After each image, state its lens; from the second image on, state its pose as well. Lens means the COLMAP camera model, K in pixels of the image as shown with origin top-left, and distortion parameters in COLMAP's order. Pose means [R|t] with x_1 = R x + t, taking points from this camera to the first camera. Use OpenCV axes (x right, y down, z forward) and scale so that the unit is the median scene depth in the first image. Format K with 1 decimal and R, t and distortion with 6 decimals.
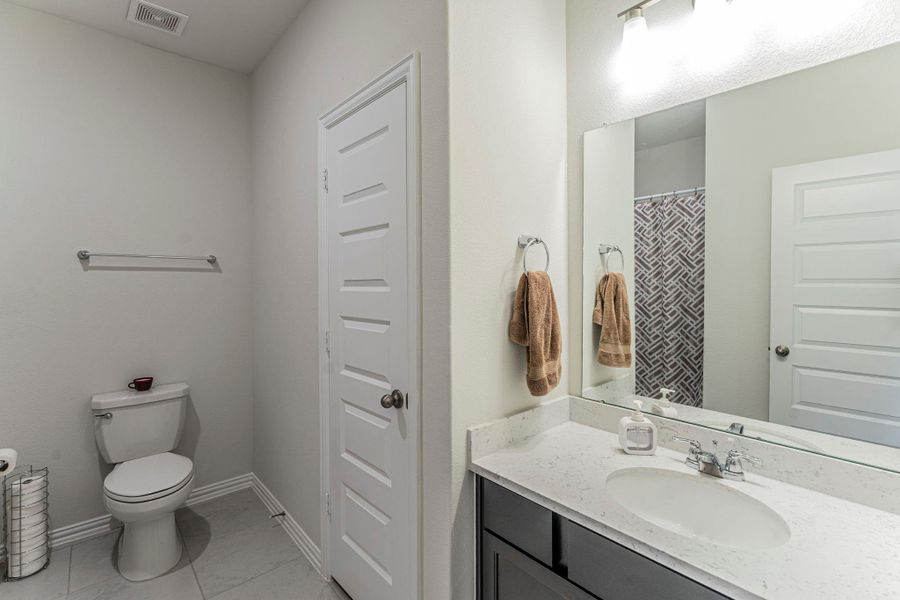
lens RADIAL K [[419.6, 0, 450.0], [0, 419.6, 300.0], [0, 0, 1]] dist [0.000199, -0.000019]
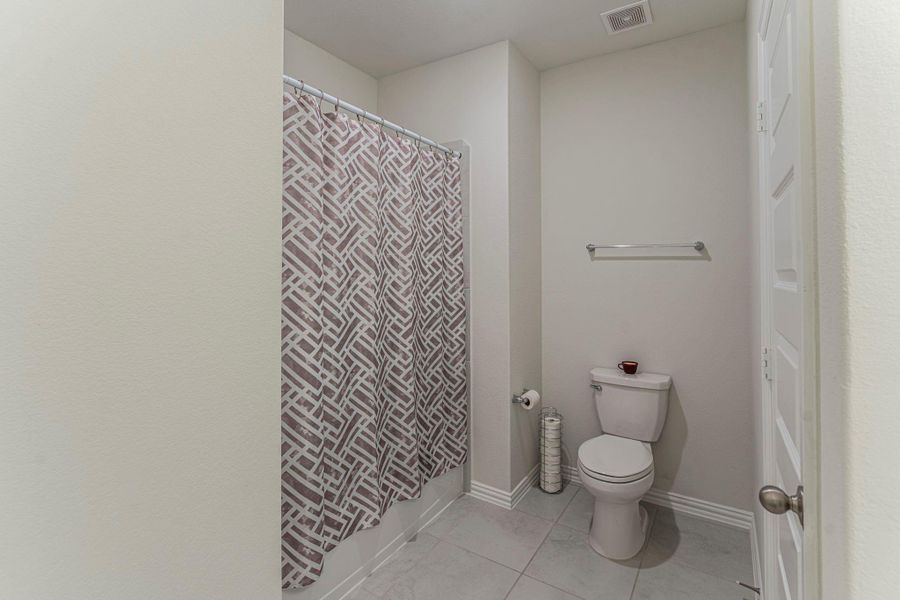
lens RADIAL K [[417.9, 0, 450.7], [0, 417.9, 267.7], [0, 0, 1]] dist [-0.000241, -0.000114]
pose [[0.281264, 0.000915, -0.959630, 0.156526], [-0.048262, 0.998748, -0.013193, -0.014846], [0.958416, 0.050024, 0.280956, 0.278845]]
